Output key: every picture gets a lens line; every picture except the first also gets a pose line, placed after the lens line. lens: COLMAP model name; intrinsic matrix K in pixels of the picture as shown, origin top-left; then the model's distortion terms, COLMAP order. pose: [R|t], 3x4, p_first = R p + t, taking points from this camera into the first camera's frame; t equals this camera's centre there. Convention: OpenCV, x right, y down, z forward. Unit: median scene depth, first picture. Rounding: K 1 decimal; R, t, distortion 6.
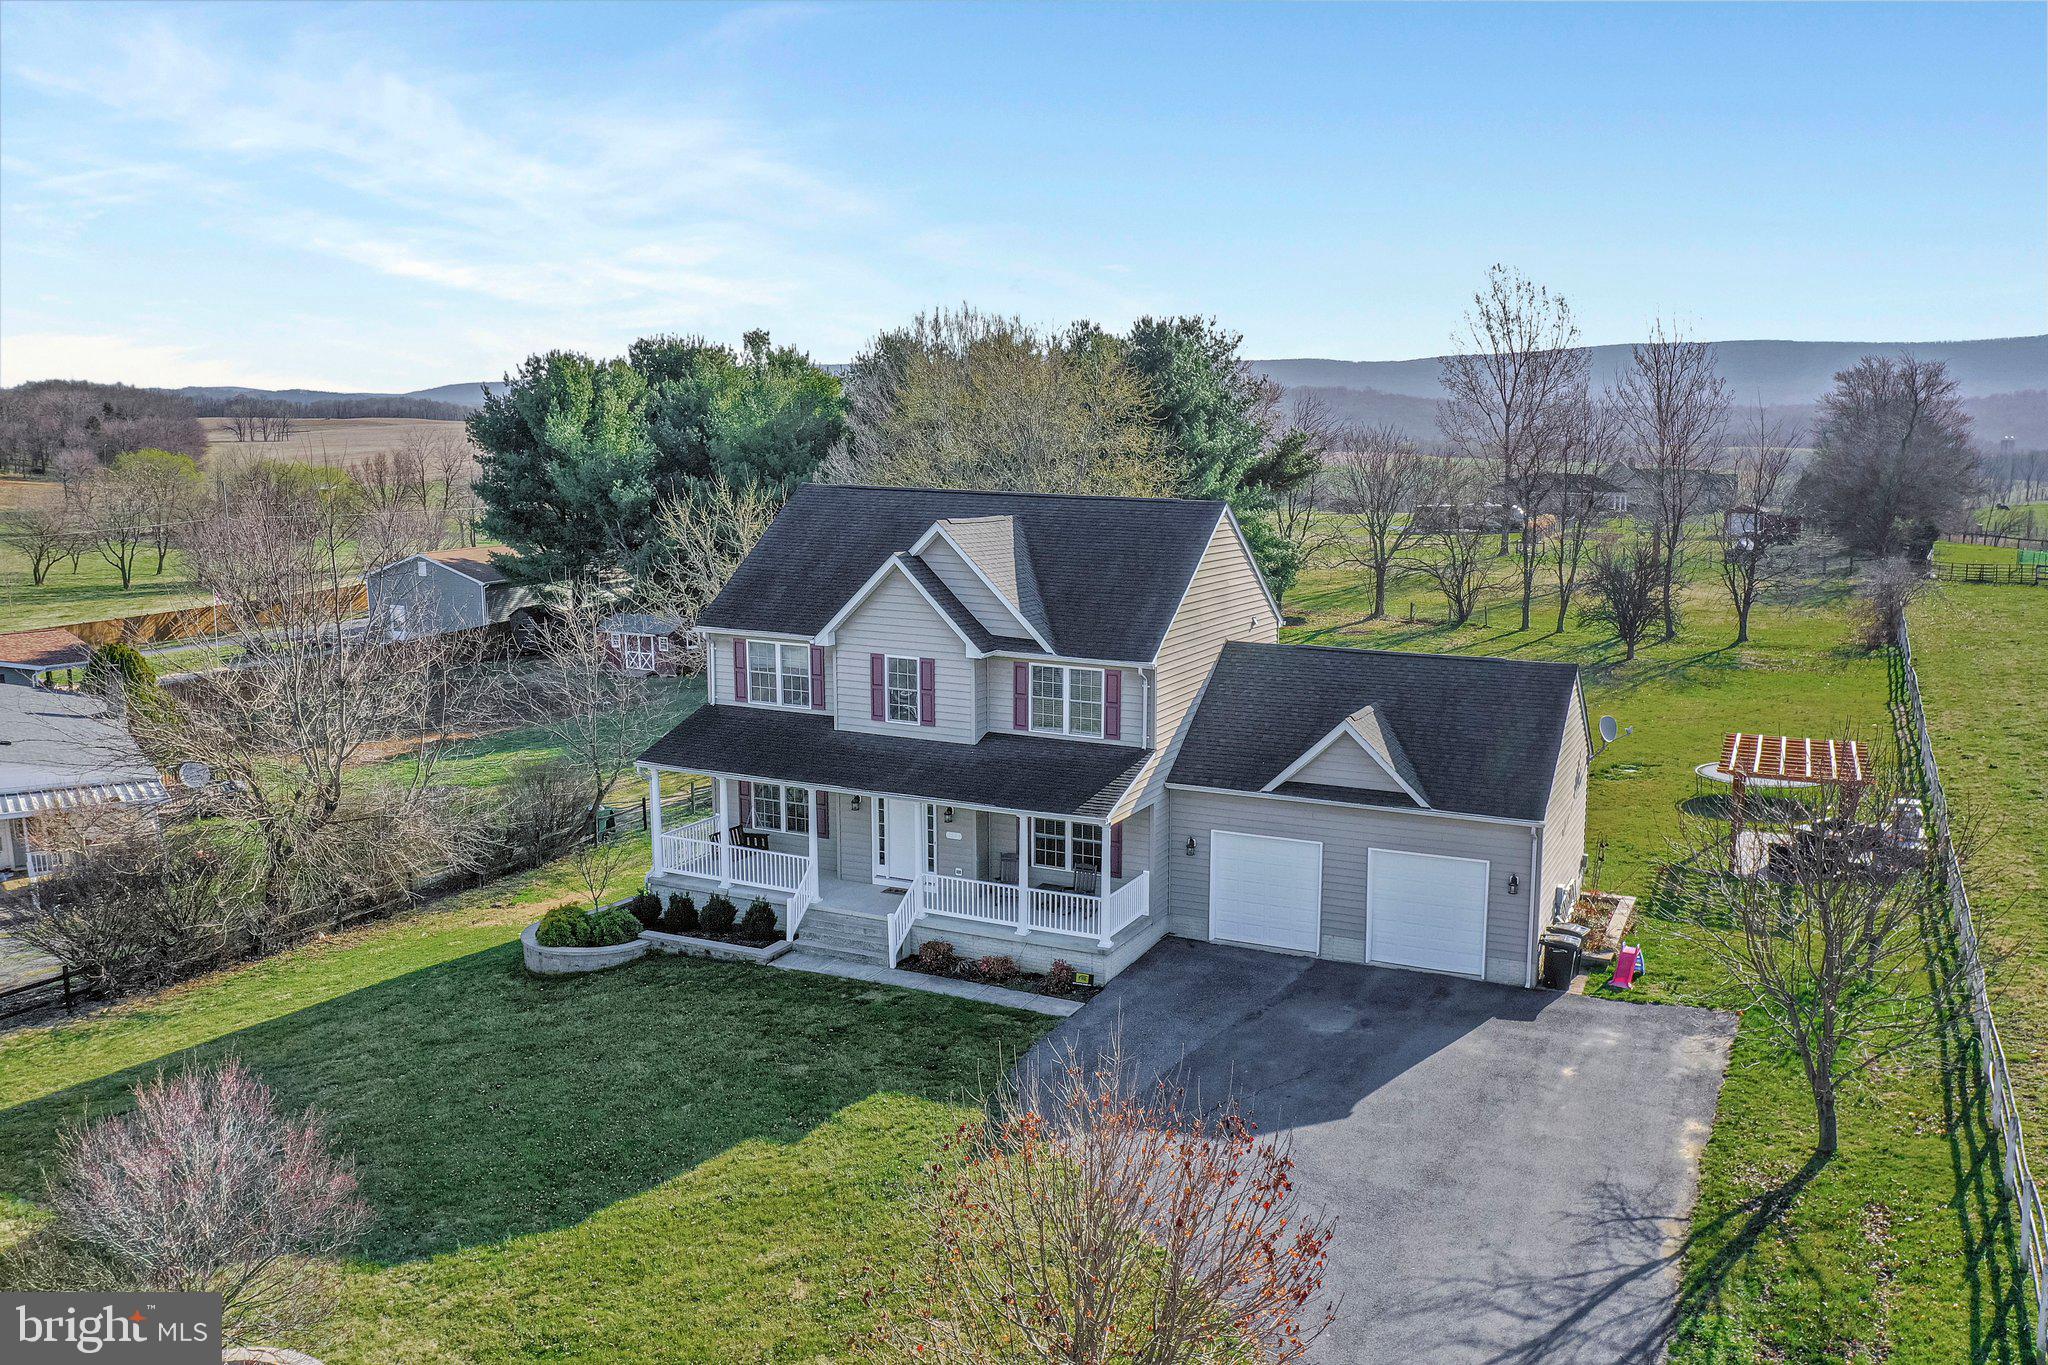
lens RADIAL K [[1625.5, 0, 1059.1], [0, 1625.5, 833.6], [0, 0, 1]] dist [-0.003081, 0.002100]
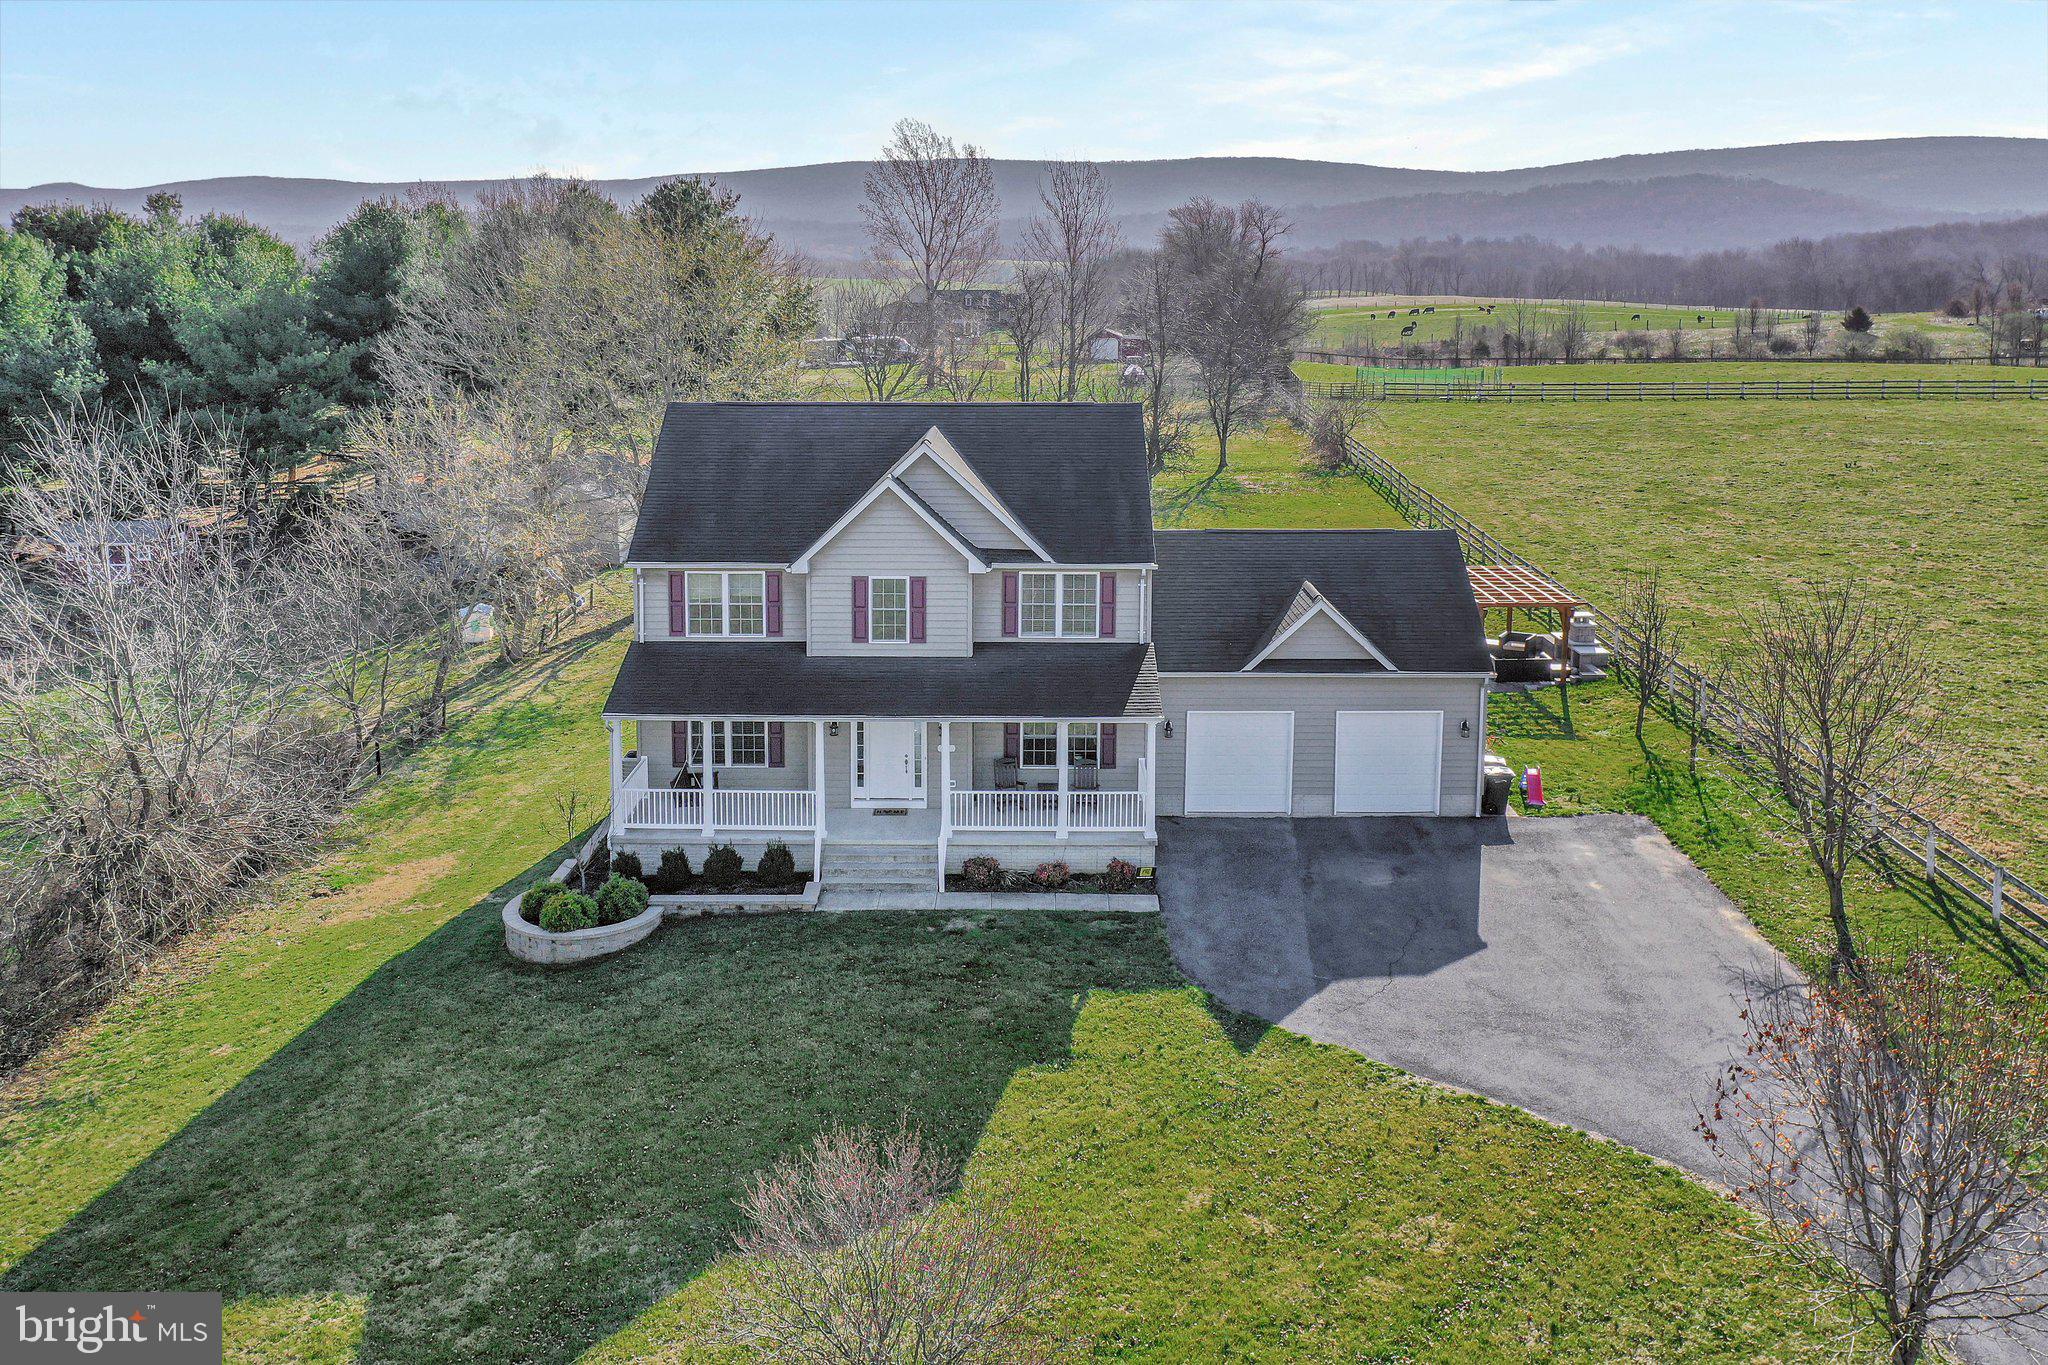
lens RADIAL K [[1645.1, 0, 1028.6], [0, 1645.1, 516.0], [0, 0, 1]] dist [-0.002609, -0.006390]
pose [[0.907113, -0.075173, 0.414119, -0.455954], [0.108935, 0.992327, -0.058487, -0.081270], [-0.406545, 0.098166, 0.908342, 0.041677]]
